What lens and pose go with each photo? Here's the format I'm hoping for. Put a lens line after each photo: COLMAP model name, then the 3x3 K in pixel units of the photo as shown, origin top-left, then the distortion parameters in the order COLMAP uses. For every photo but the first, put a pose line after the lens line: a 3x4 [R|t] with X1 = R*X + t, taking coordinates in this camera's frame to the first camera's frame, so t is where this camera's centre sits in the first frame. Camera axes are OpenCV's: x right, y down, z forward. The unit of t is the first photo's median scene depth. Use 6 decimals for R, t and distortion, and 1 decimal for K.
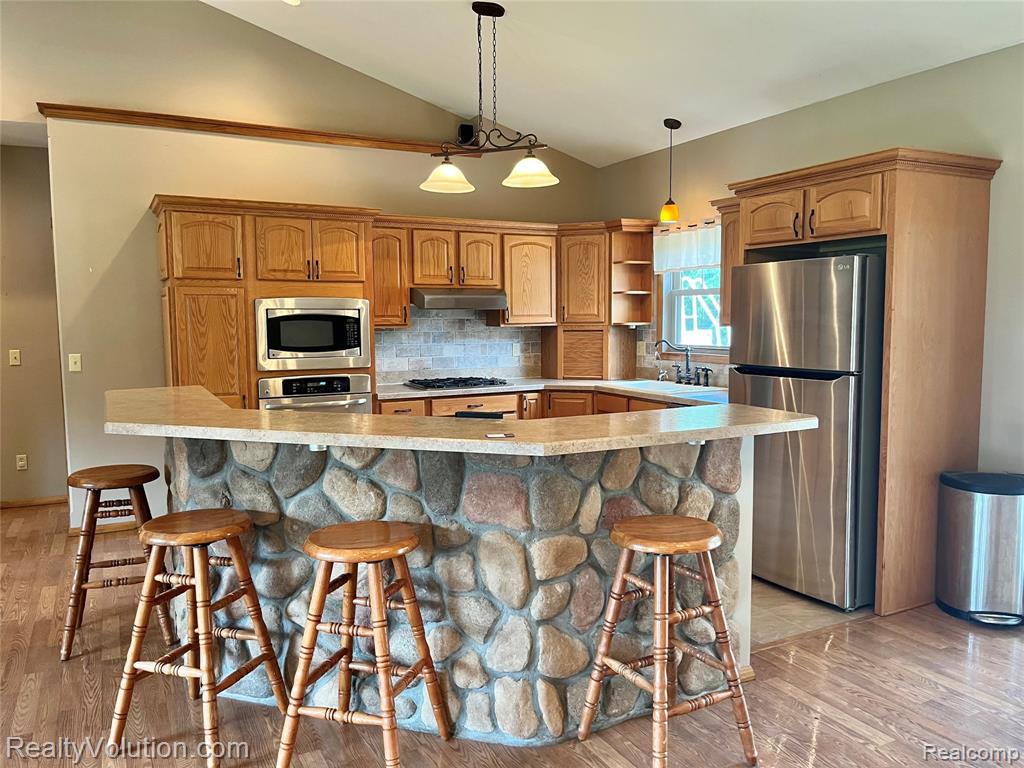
lens RADIAL K [[773.3, 0, 516.8], [0, 773.3, 390.5], [0, 0, 1]] dist [0.034175, -0.016986]
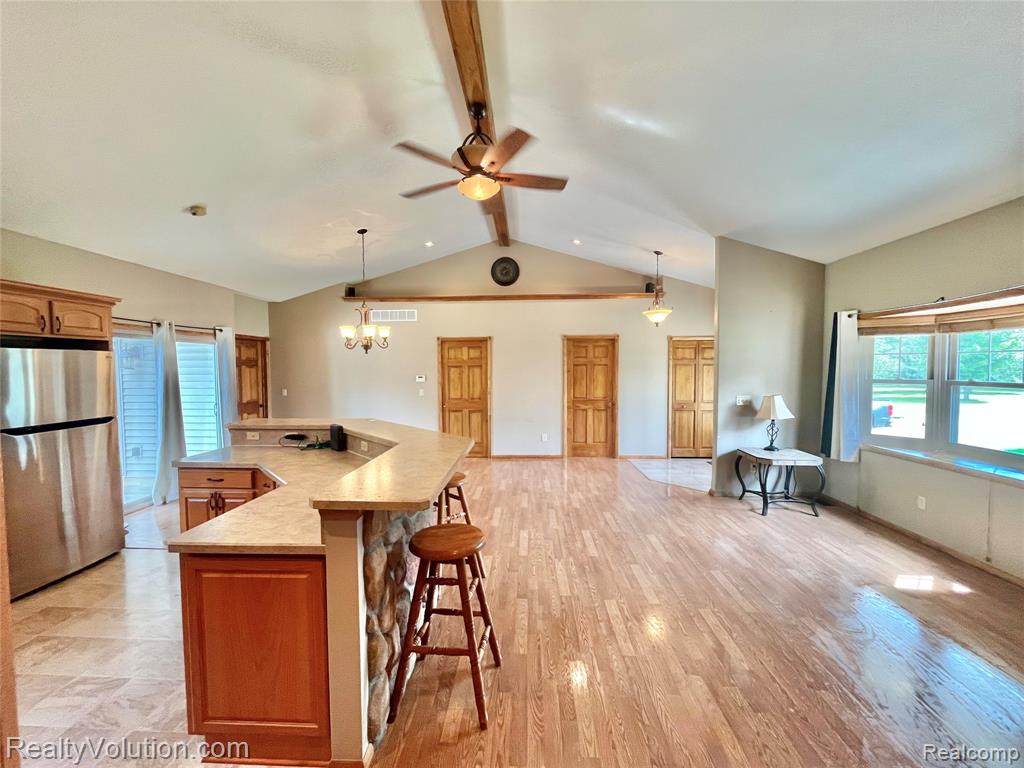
lens RADIAL K [[413.3, 0, 509.2], [0, 413.3, 385.4], [0, 0, 1]] dist [-0.002014, -0.000741]
pose [[-0.865036, -0.009597, 0.501617, -0.593519], [0.060933, 0.990406, 0.124028, -0.111306], [-0.497995, 0.137854, -0.856153, 0.963013]]
